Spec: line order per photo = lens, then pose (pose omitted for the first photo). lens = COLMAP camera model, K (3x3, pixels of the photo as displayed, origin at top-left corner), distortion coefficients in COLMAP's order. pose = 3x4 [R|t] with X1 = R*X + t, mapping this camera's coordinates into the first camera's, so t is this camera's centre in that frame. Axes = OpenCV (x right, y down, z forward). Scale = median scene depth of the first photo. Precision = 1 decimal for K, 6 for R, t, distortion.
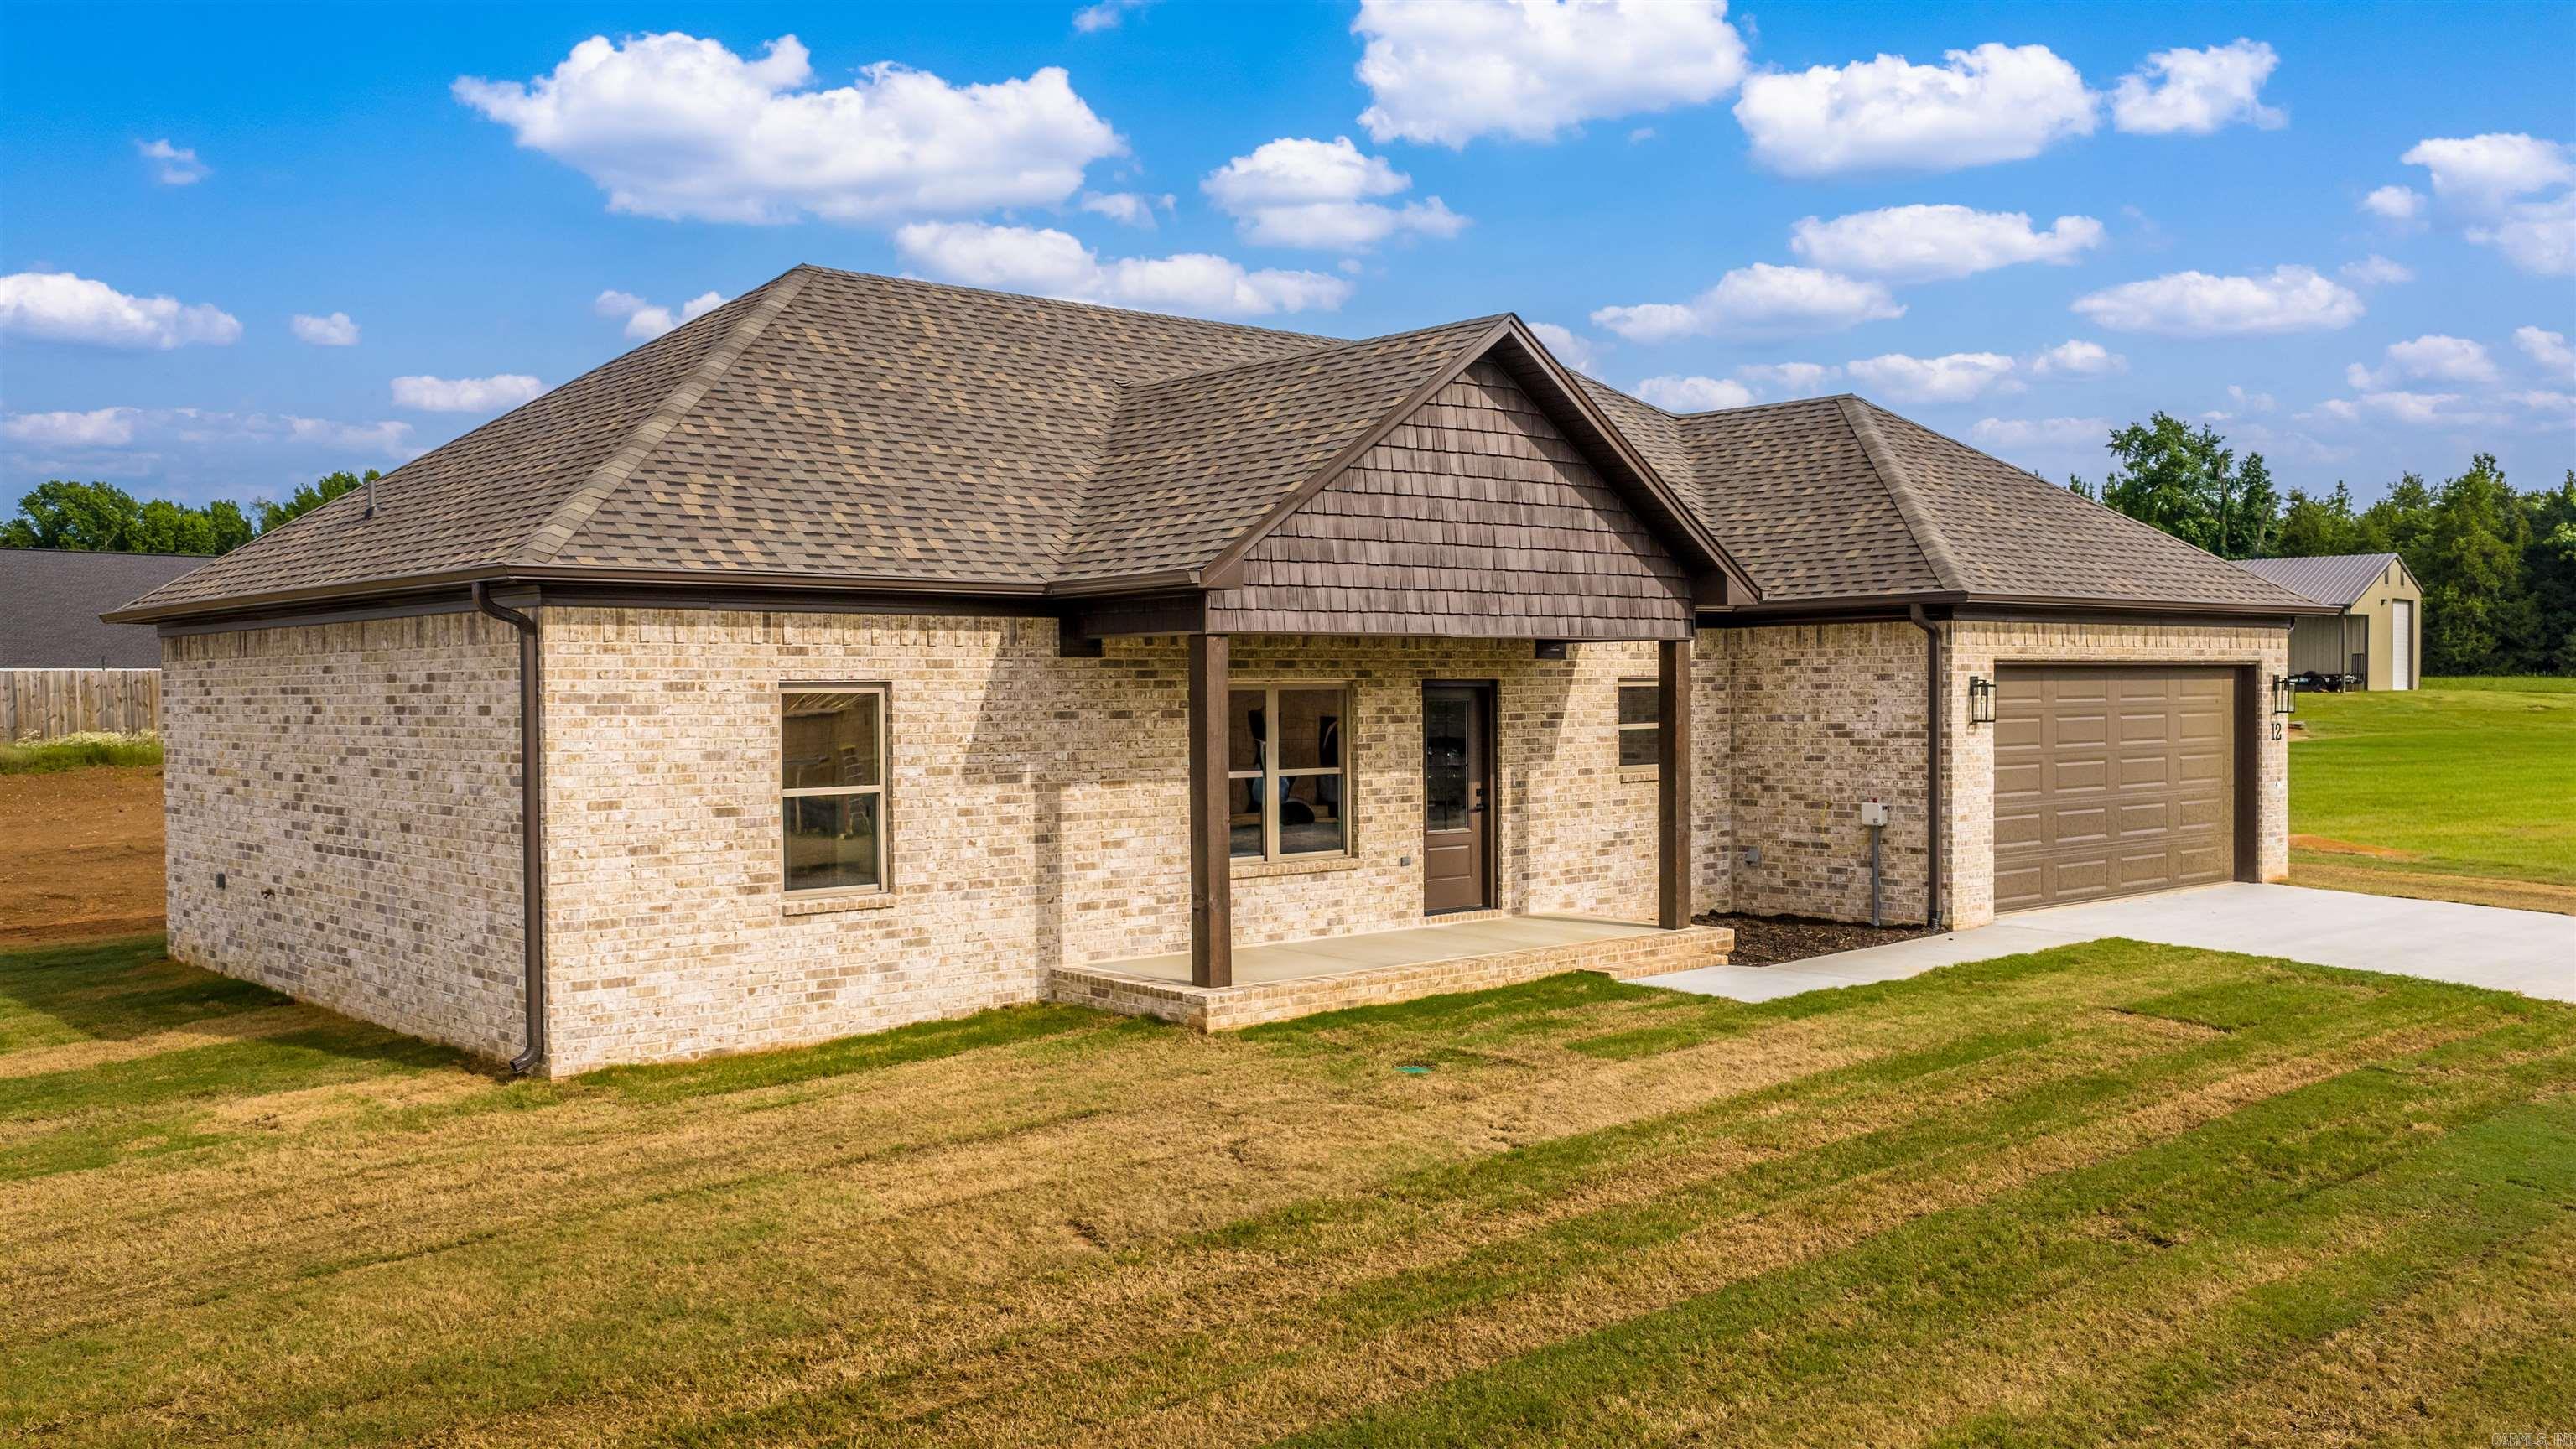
lens RADIAL K [[2194.3, 0, 1280.8], [0, 2194.3, 723.5], [0, 0, 1]] dist [0.031562, -0.062722]
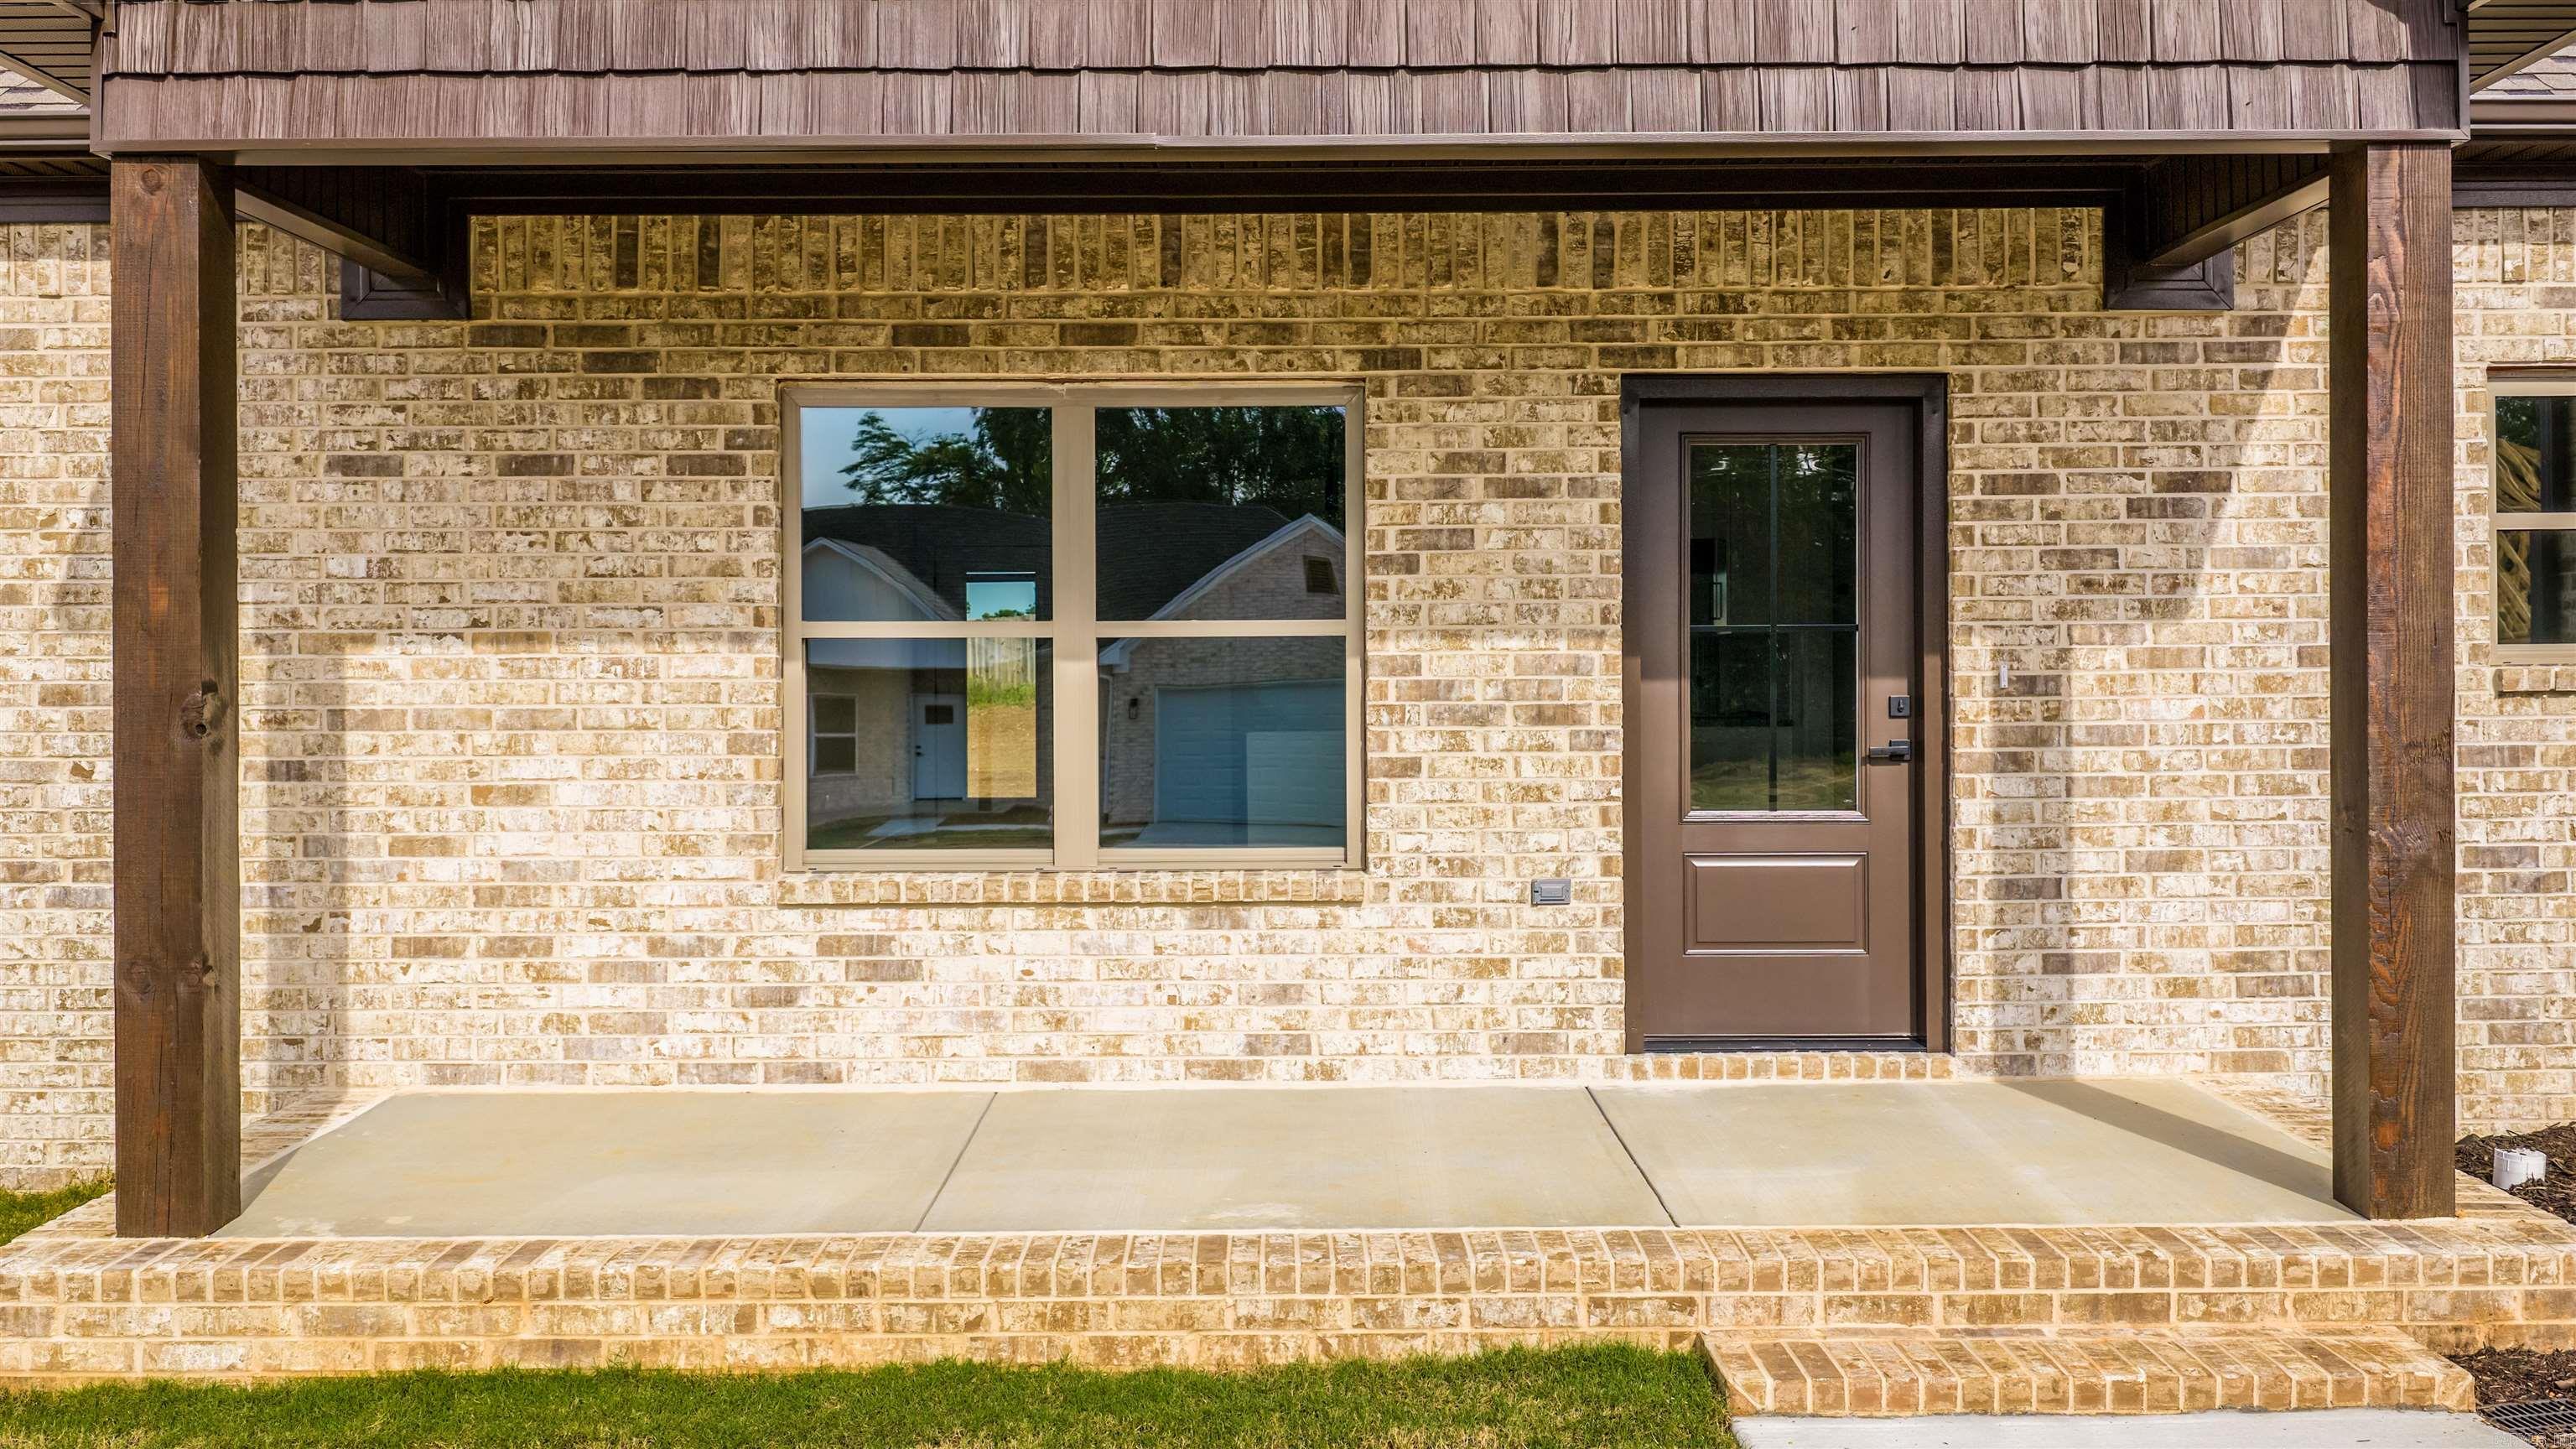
lens RADIAL K [[2194.3, 0, 1259.7], [0, 2194.3, 699.6], [0, 0, 1]] dist [0.031562, -0.062722]
pose [[0.751046, 0.003267, -0.660242, 0.280378], [-0.010653, 0.999918, -0.007170, 0.038726], [0.660164, 0.012419, 0.751019, 0.778552]]
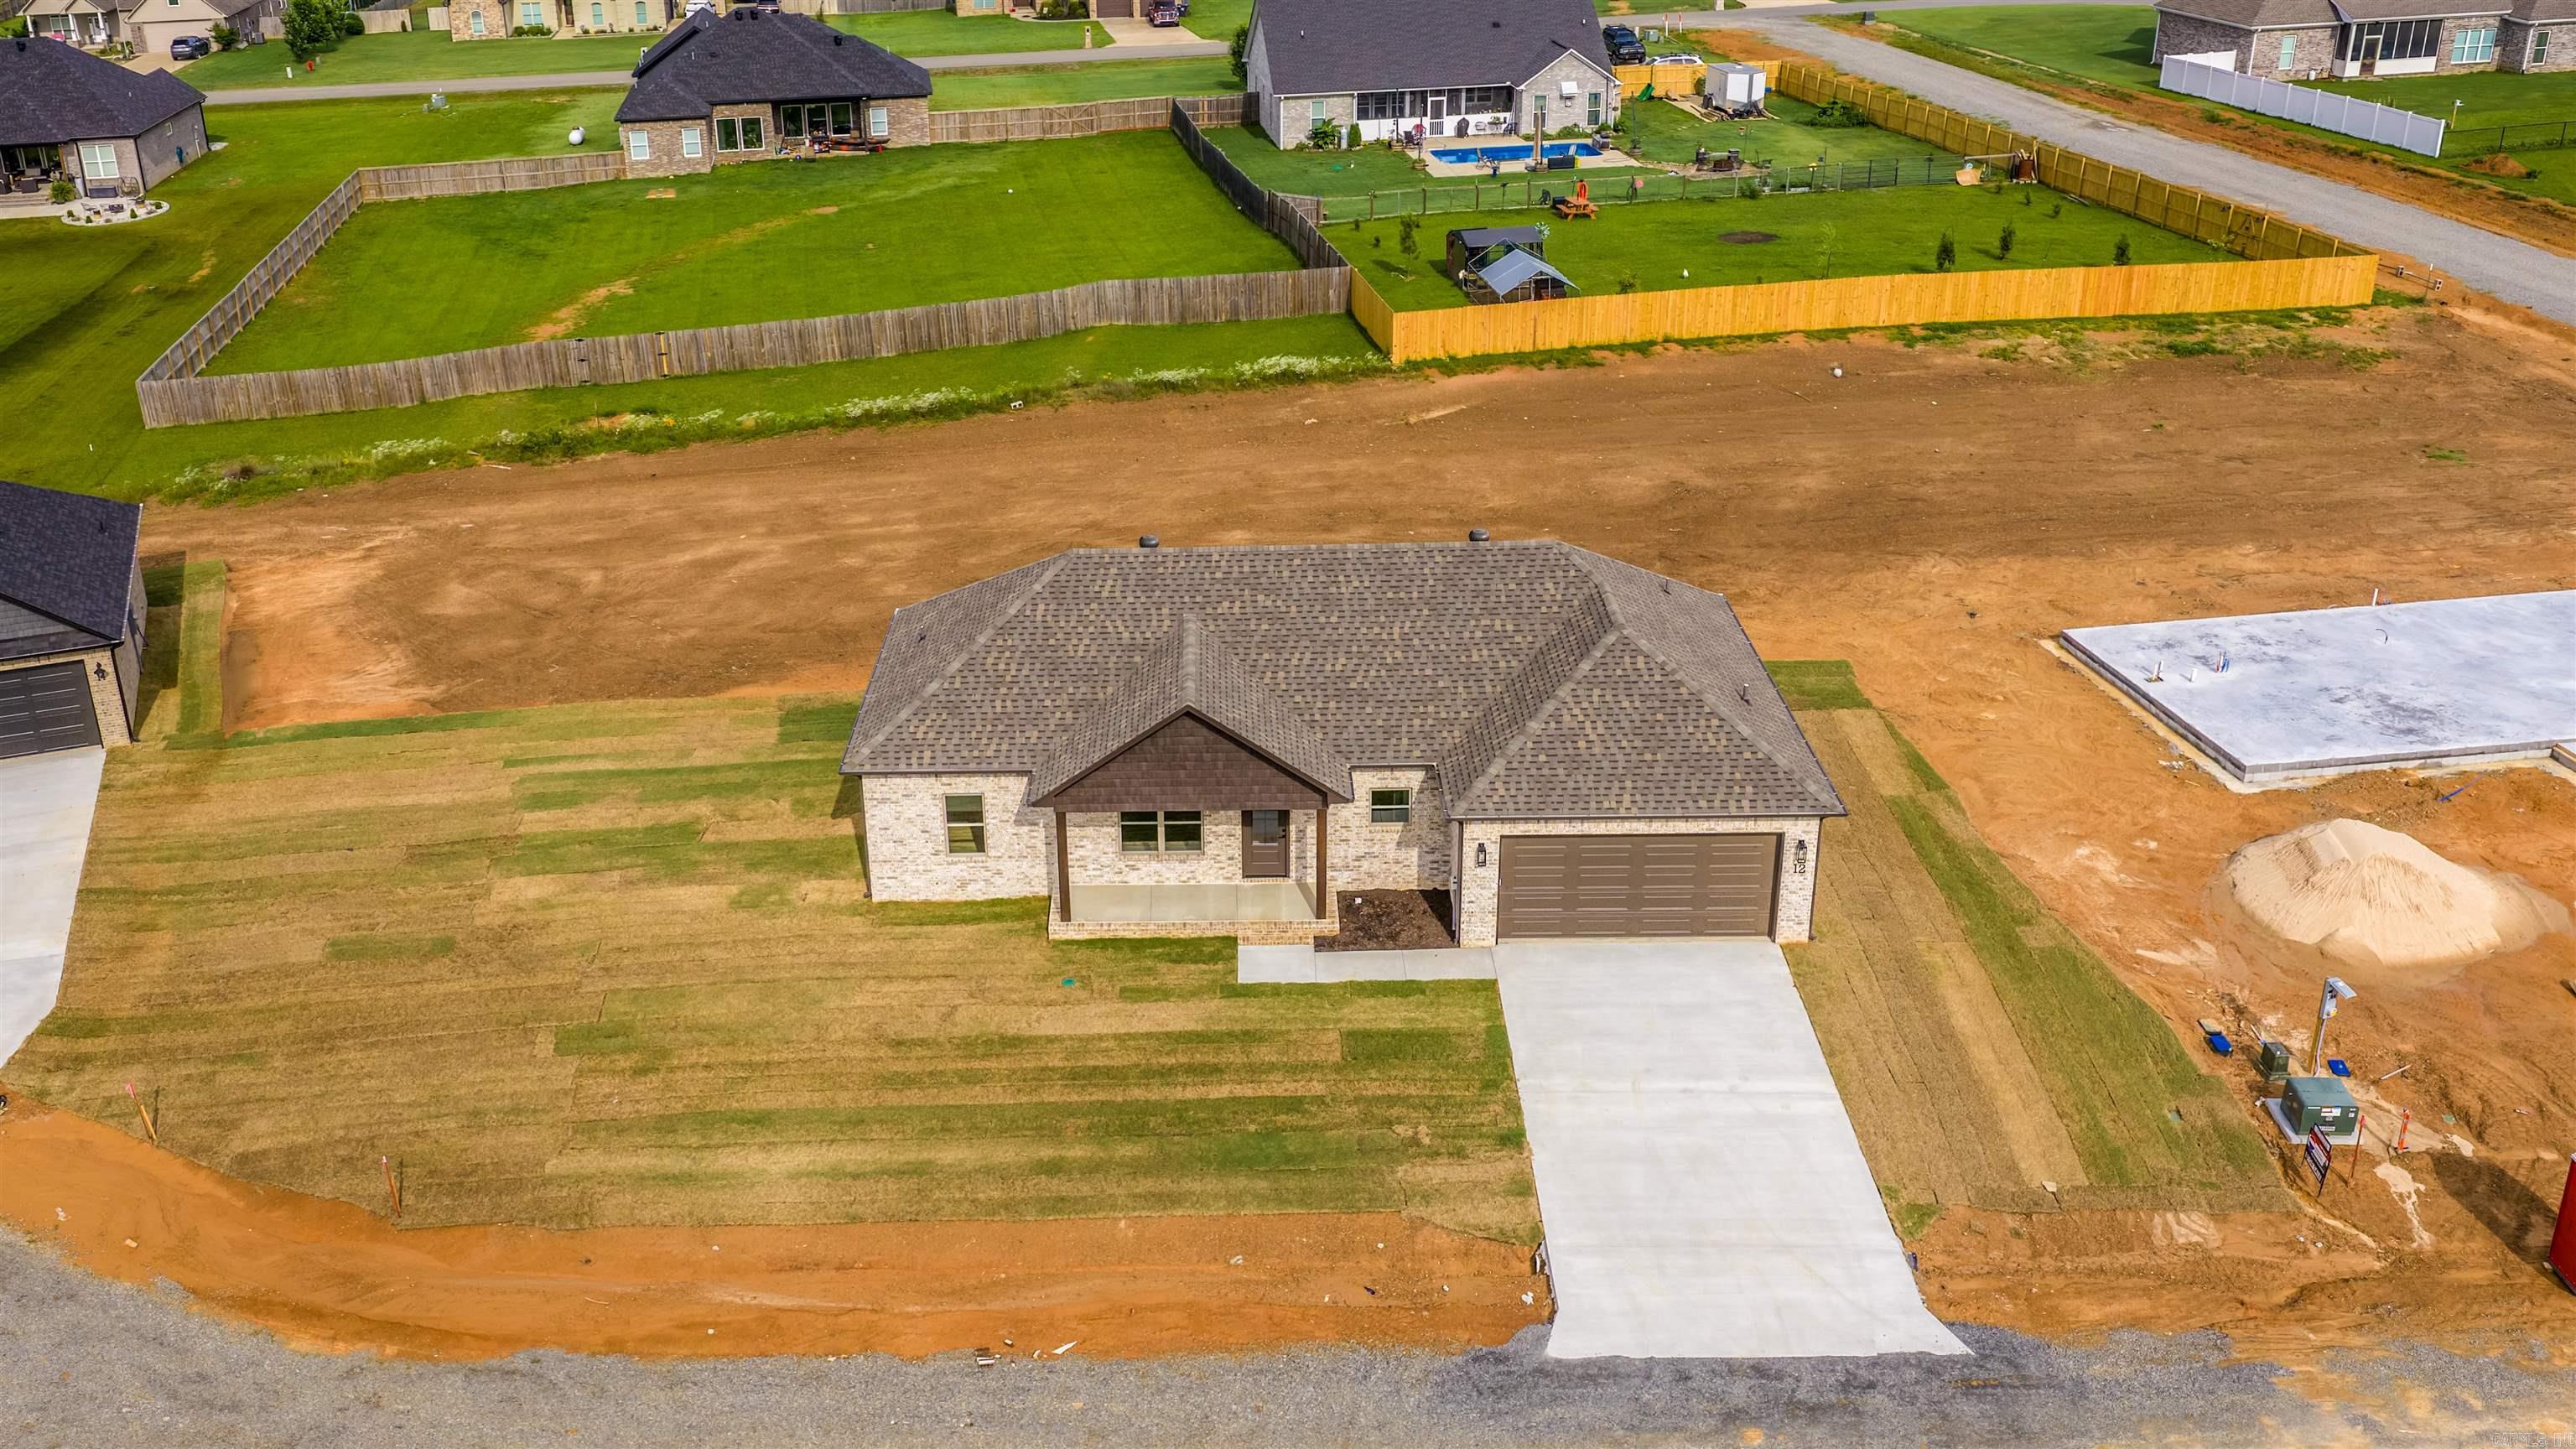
lens RADIAL K [[2401.5, 0, 1081.8], [0, 2401.5, 693.7], [0, 0, 1]] dist [0.006461, 0.000000]
pose [[0.718622, 0.255323, -0.646833, 1.770717], [0.017408, 0.923261, 0.383777, -1.240462], [0.695183, -0.287051, 0.659031, -0.889791]]
